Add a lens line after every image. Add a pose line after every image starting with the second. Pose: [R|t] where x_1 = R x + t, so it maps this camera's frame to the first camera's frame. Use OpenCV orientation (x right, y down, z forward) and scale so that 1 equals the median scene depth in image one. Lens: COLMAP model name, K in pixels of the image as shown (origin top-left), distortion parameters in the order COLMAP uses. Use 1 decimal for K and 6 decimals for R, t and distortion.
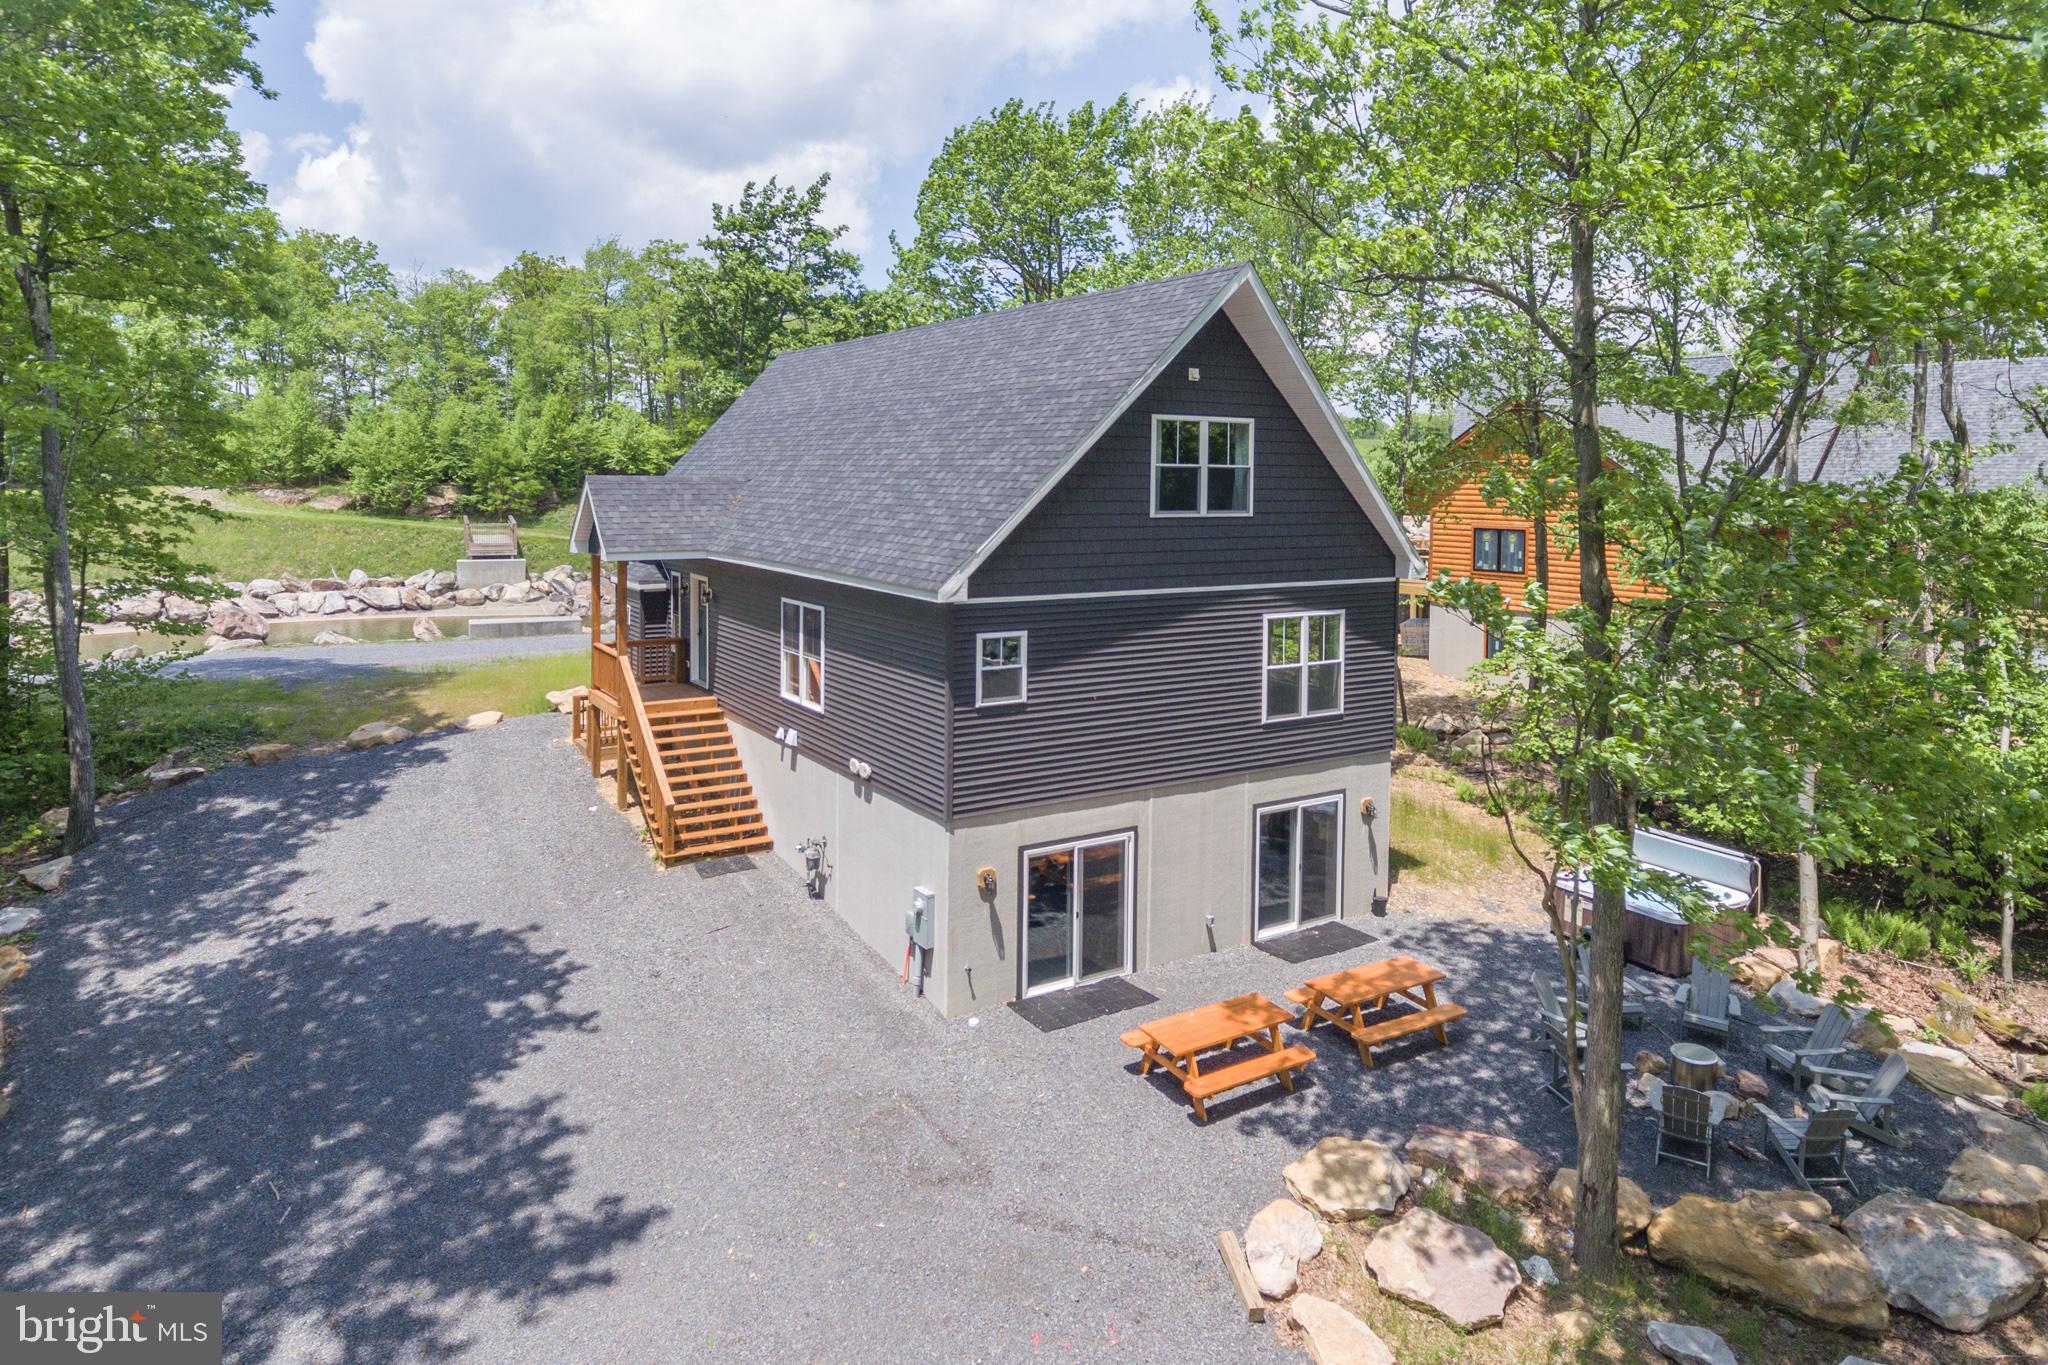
lens RADIAL K [[1247.6, 0, 1010.5], [0, 1247.6, 583.0], [0, 0, 1]] dist [0.000241, 0.002630]
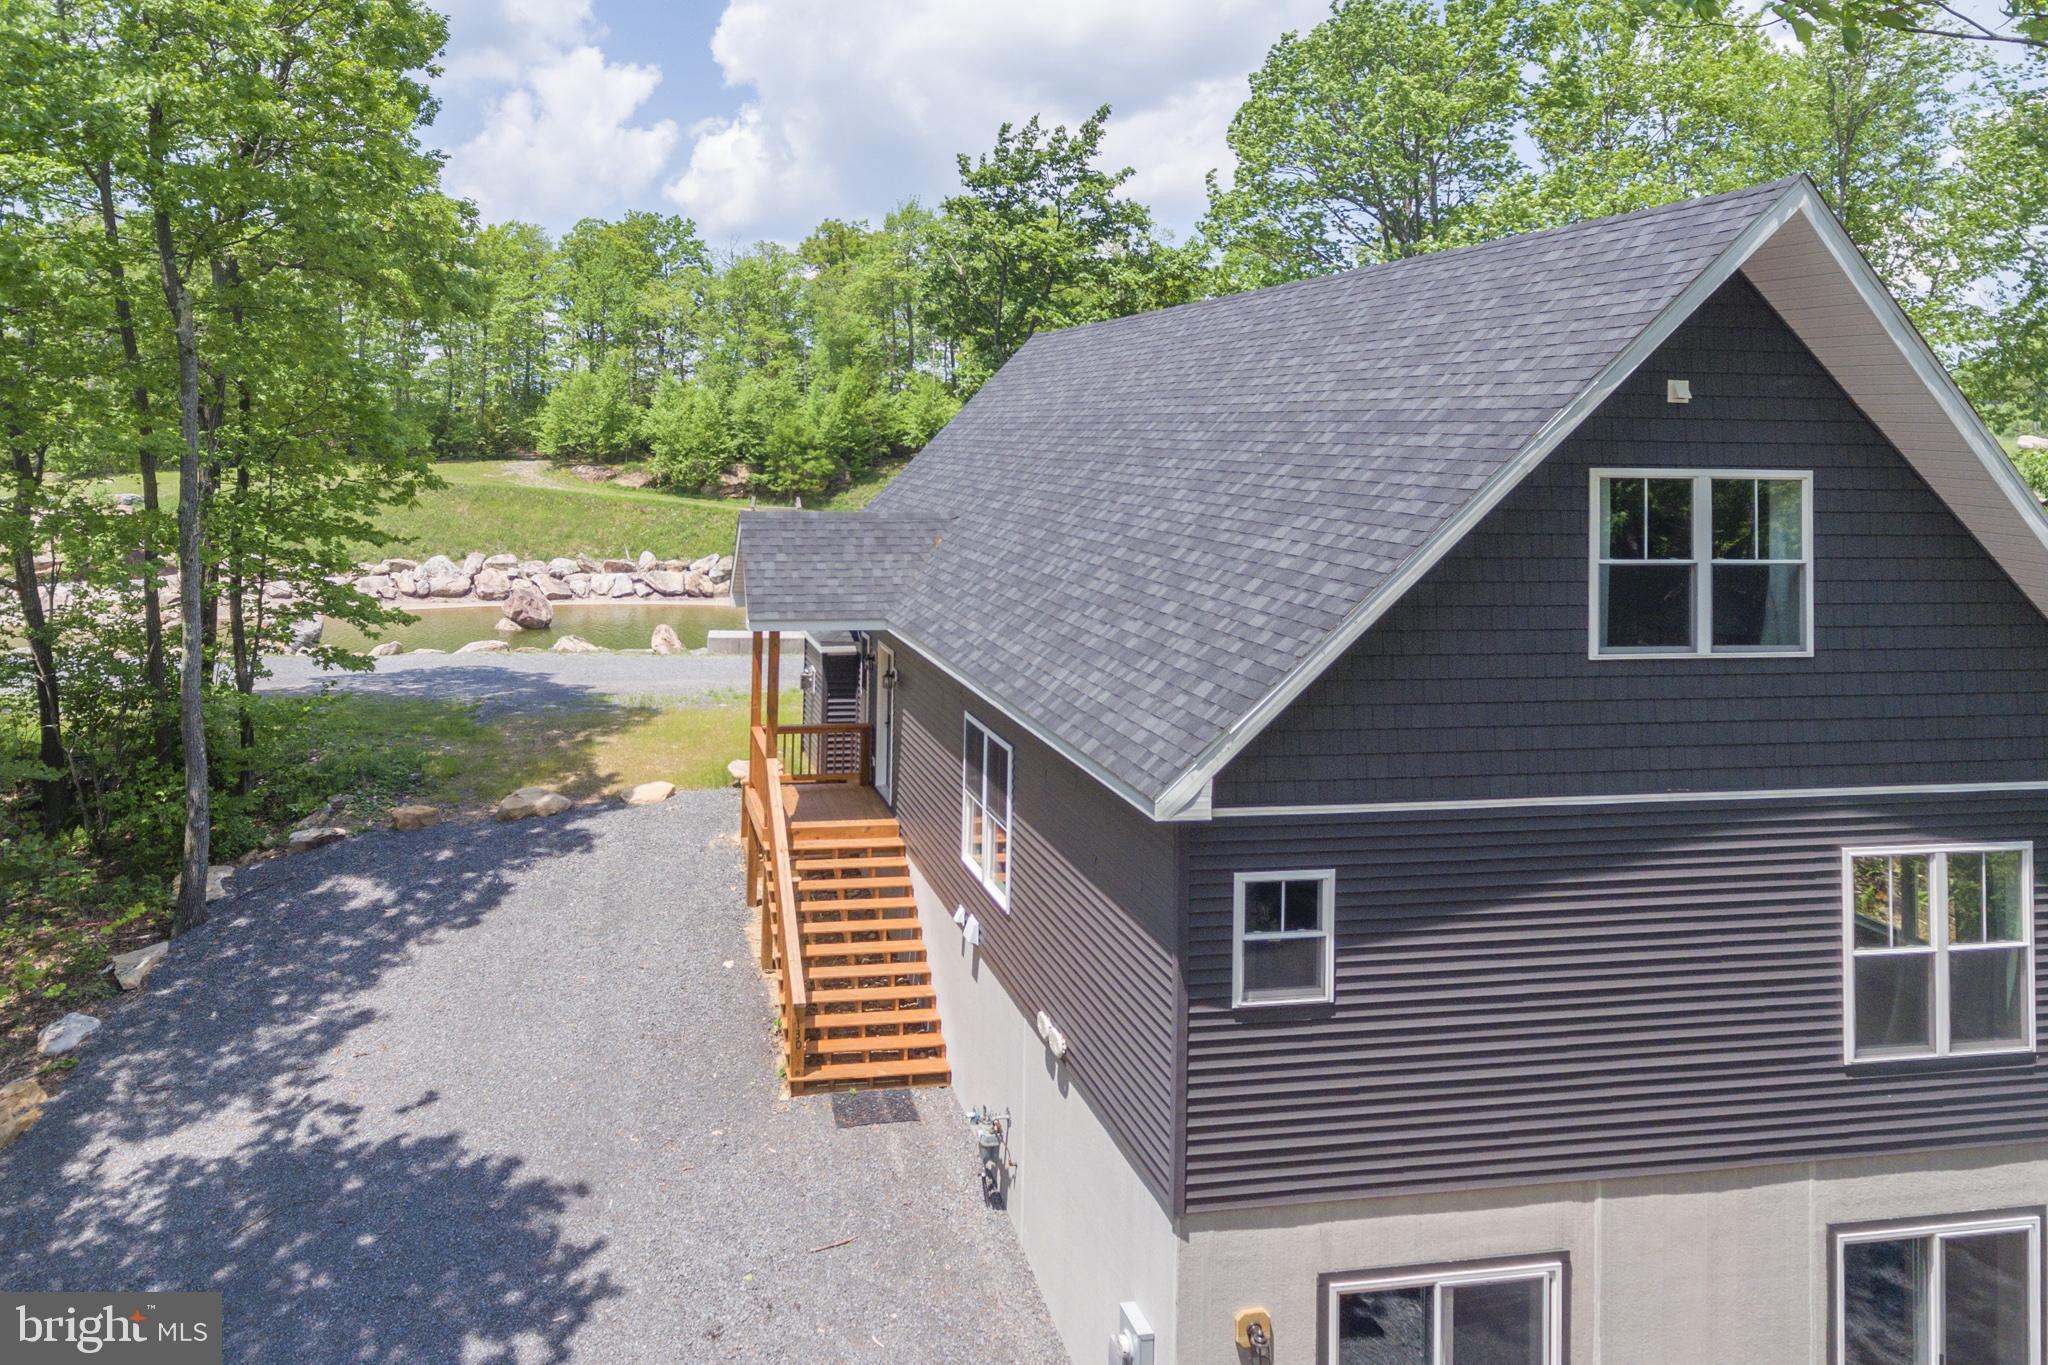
lens RADIAL K [[1347.1, 0, 816.6], [0, 1347.1, 414.3], [0, 0, 1]] dist [-0.003179, 0.001670]
pose [[0.920501, -0.000715, -0.390739, 0.029205], [-0.040178, 0.994525, -0.096470, -0.078269], [0.388669, 0.104500, 0.915432, 0.296582]]
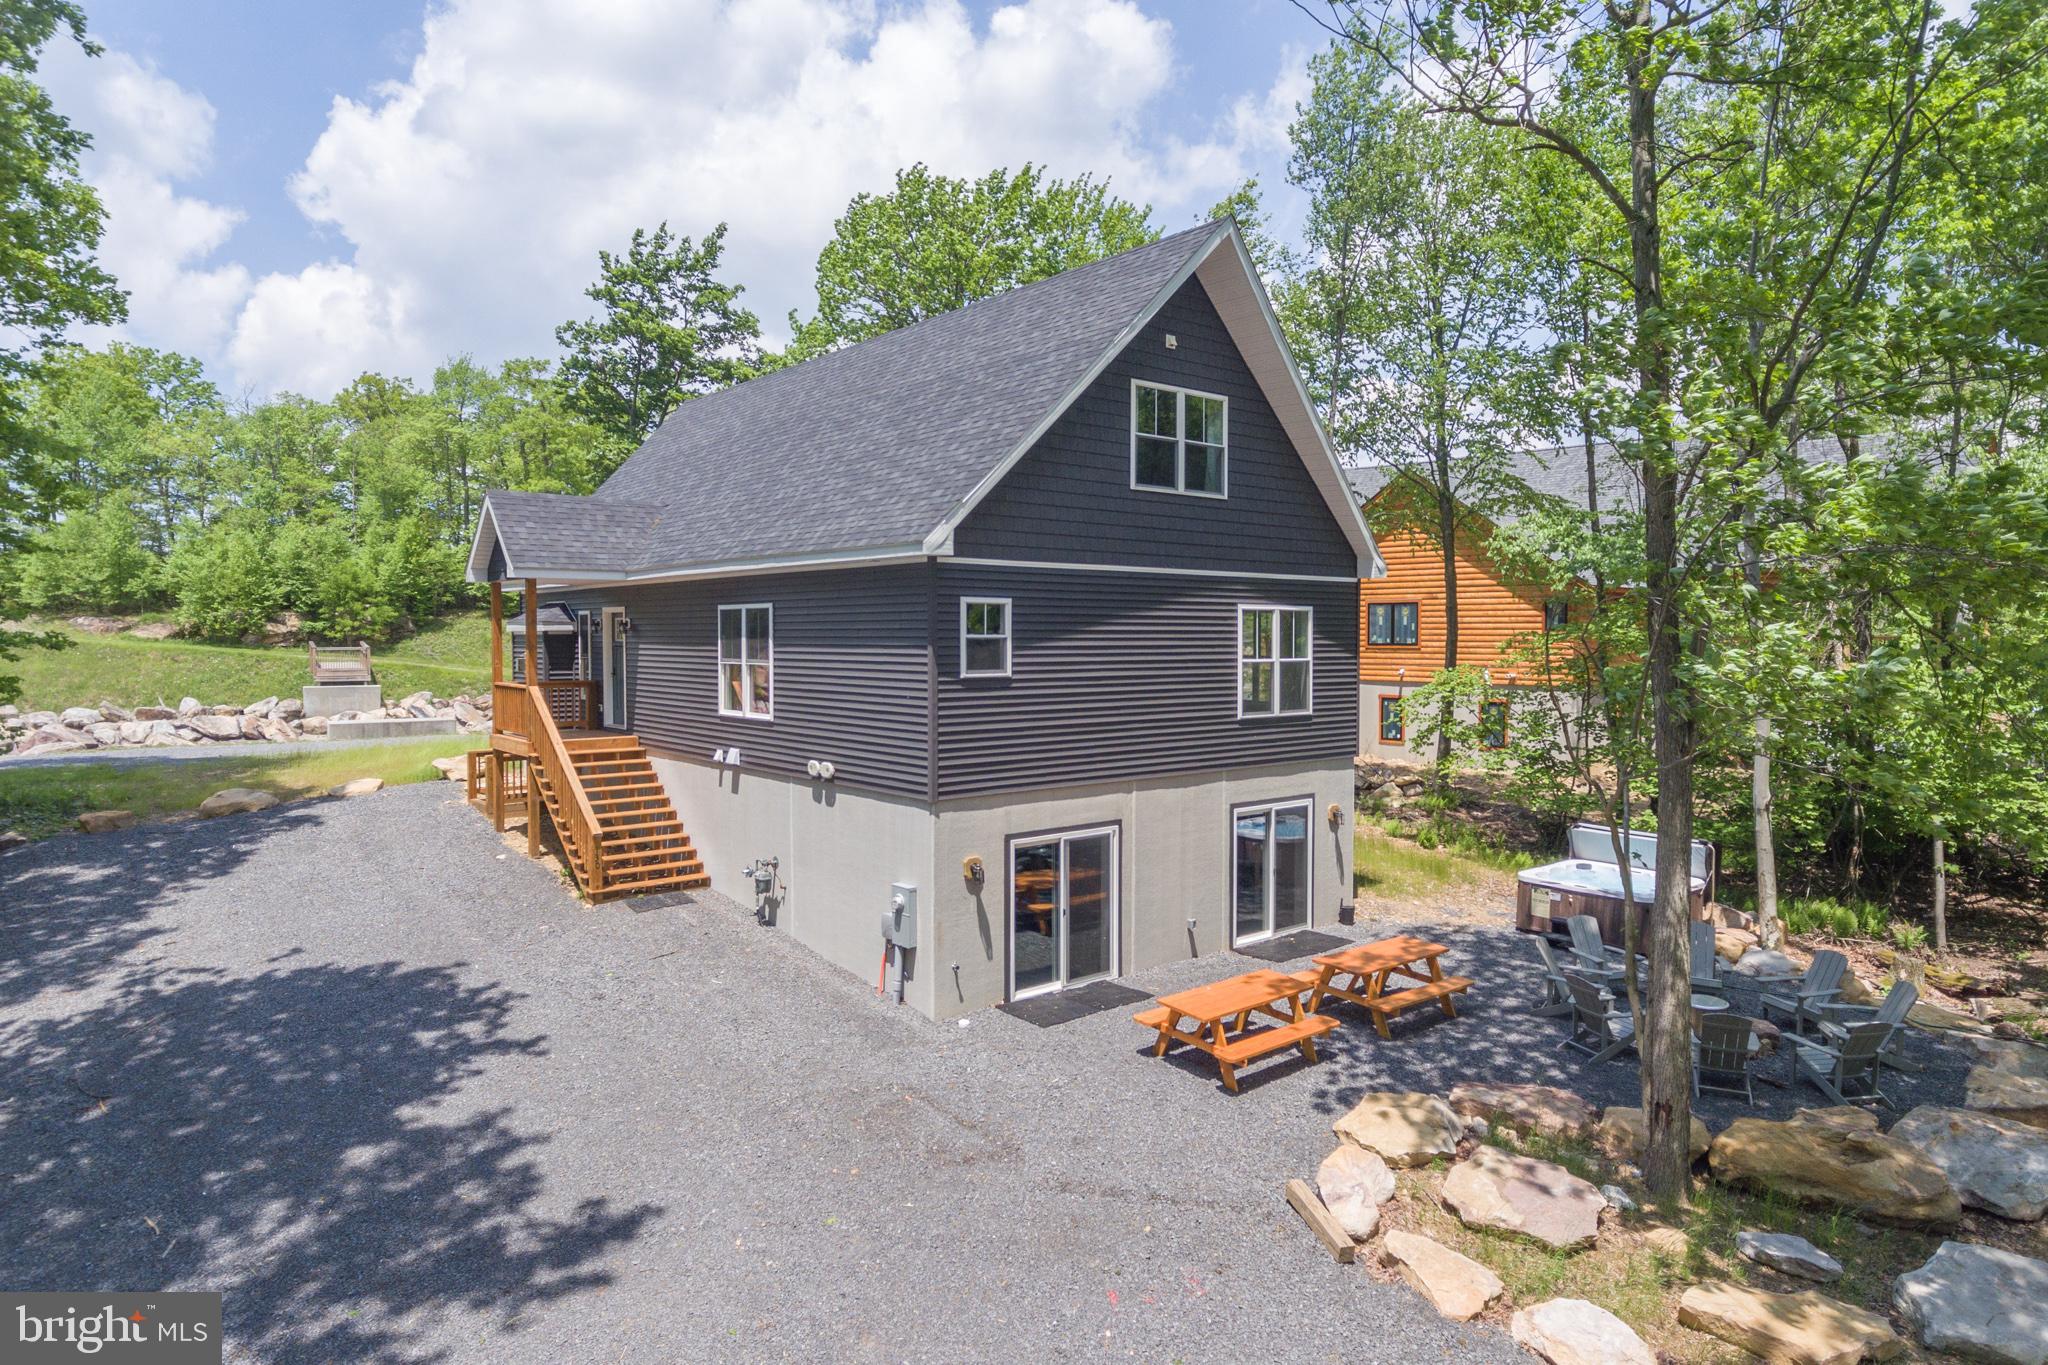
lens RADIAL K [[1208.1, 0, 1031.4], [0, 1208.1, 727.6], [0, 0, 1]] dist [0.000243, 0.001911]
pose [[0.991000, -0.021248, 0.132163, -0.077623], [0.022361, 0.999726, -0.006940, 0.117979], [-0.131979, 0.009832, 0.991204, 0.091962]]
